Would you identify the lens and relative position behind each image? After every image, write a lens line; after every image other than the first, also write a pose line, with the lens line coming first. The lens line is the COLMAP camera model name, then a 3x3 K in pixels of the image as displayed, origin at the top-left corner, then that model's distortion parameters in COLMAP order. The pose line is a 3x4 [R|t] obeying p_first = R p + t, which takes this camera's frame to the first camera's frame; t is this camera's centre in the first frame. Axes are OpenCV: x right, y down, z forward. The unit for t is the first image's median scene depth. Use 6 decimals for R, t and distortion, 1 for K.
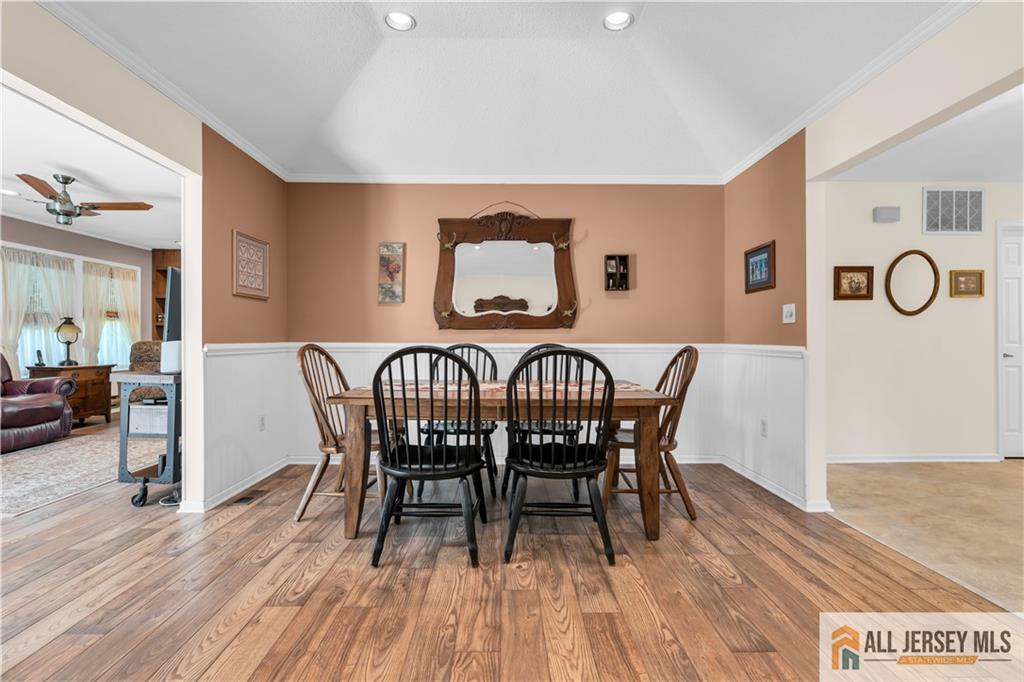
lens RADIAL K [[459.0, 0, 510.4], [0, 459.0, 339.7], [0, 0, 1]] dist [-0.004529, 0.000017]
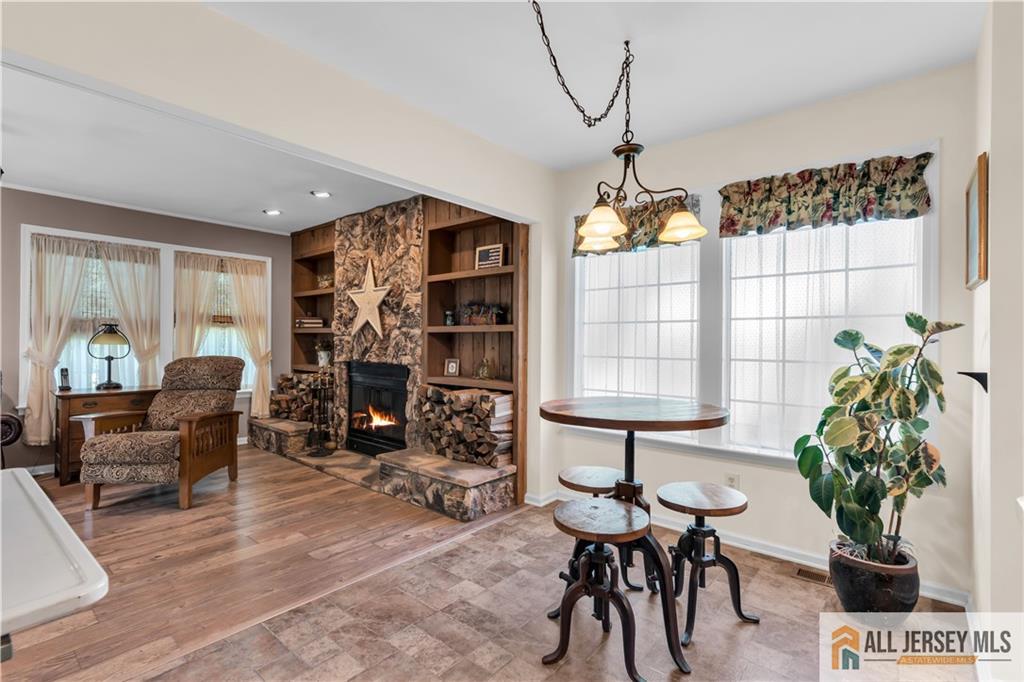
lens RADIAL K [[474.3, 0, 512.0], [0, 474.3, 341.0], [0, 0, 1]] dist [-0.005062, -0.000024]
pose [[0.754757, 0.004383, -0.655990, 0.031424], [-0.009755, 0.999942, -0.004543, -0.033771], [0.655932, 0.009828, 0.754756, 1.186798]]
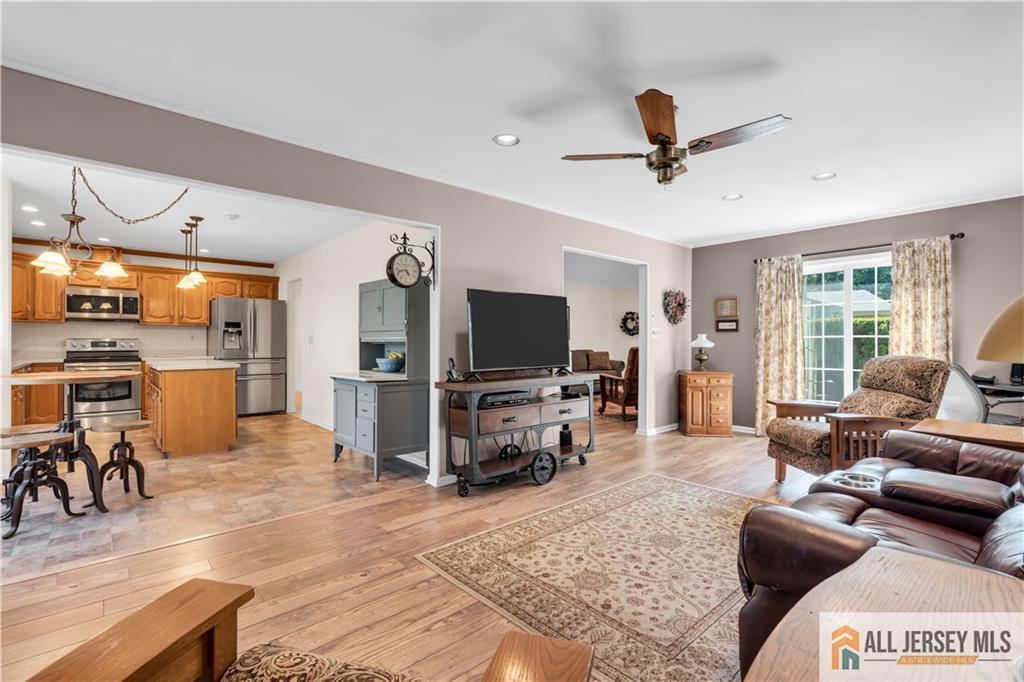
lens RADIAL K [[465.9, 0, 512.0], [0, 465.9, 341.0], [0, 0, 1]] dist [-0.004648, 0.000041]
pose [[-0.651654, -0.002522, 0.758512, -1.335146], [0.004130, 0.999968, 0.006873, -0.028303], [-0.758505, 0.007611, -0.651622, 1.600340]]
